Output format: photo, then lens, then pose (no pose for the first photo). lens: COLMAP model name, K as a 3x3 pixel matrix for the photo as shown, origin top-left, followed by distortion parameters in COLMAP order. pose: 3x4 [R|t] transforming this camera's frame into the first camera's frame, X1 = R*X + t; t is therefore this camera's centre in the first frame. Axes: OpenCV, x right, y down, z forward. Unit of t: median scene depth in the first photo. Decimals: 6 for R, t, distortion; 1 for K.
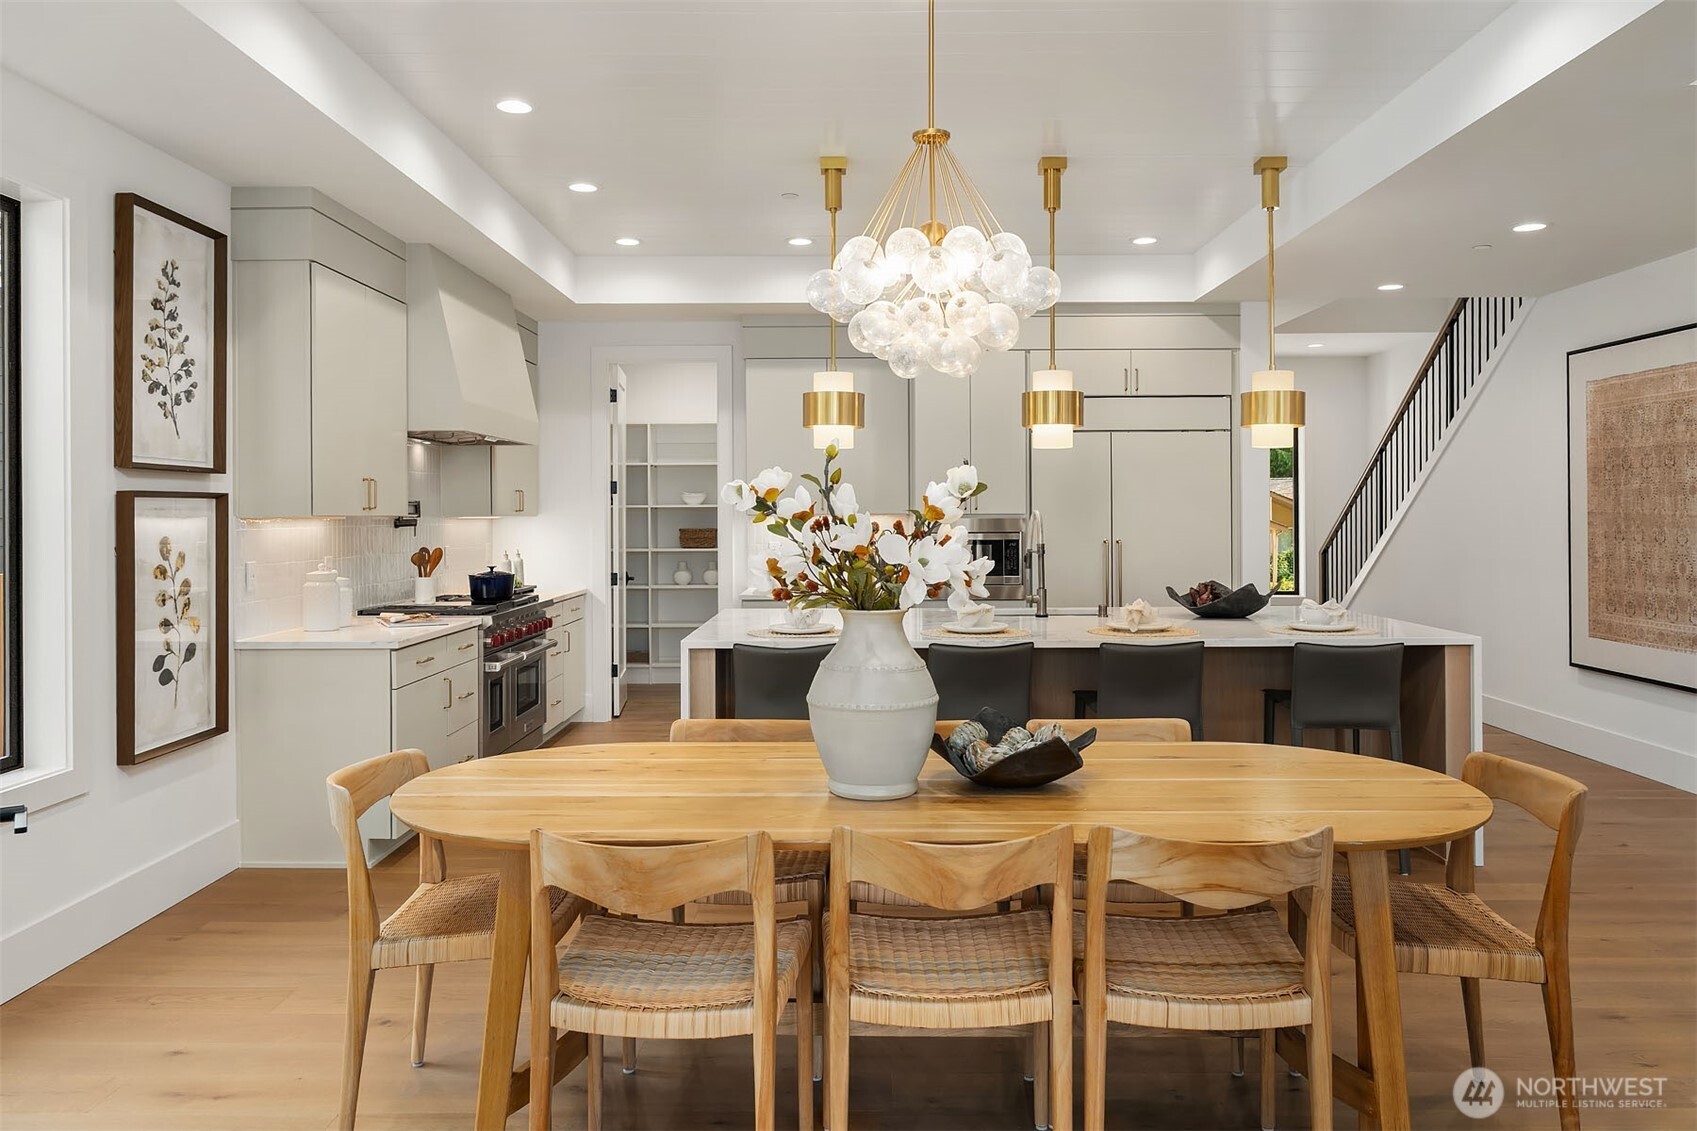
lens RADIAL K [[1232.3, 0, 850.6], [0, 1232.3, 530.9], [0, 0, 1]] dist [-0.005684, -0.002141]
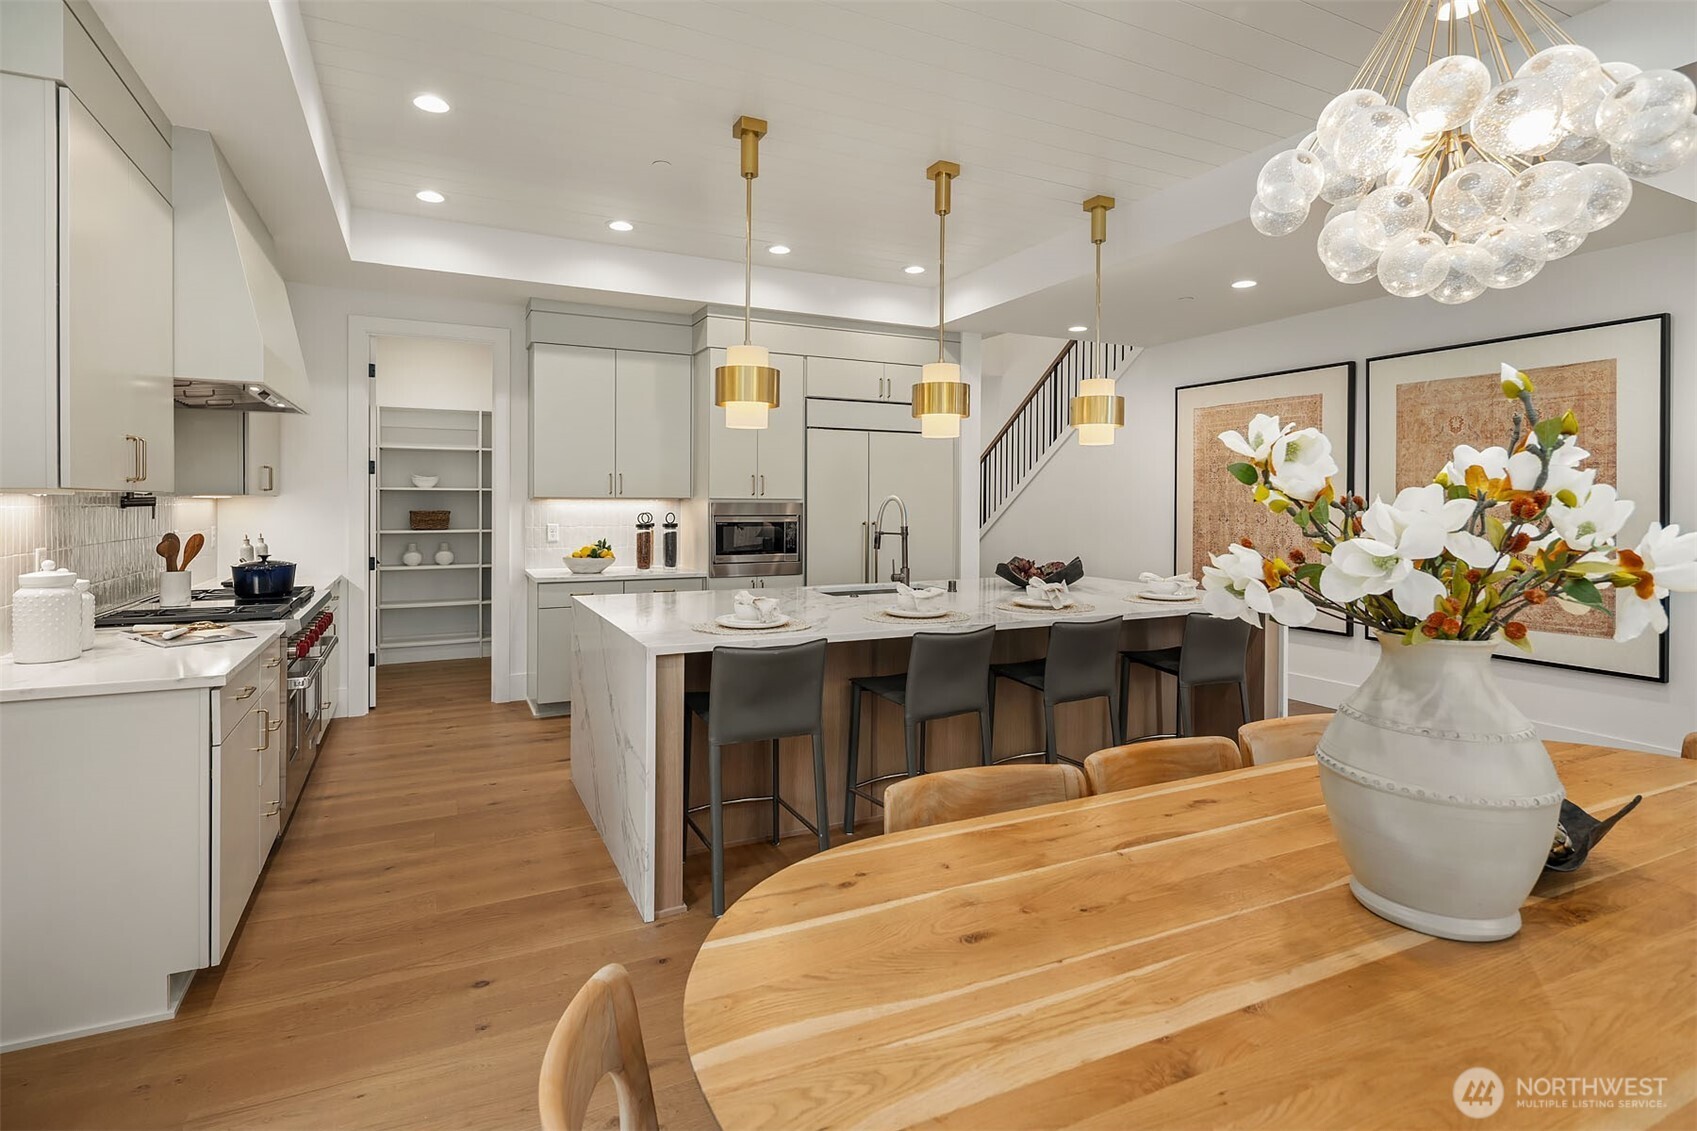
lens RADIAL K [[842.1, 0, 833.0], [0, 842.1, 521.7], [0, 0, 1]] dist [-0.000705, -0.000199]
pose [[0.894080, -0.002220, 0.447901, -0.298189], [-0.002379, 0.999950, 0.009704, -0.000697], [-0.447901, -0.009742, 0.894030, 0.469131]]
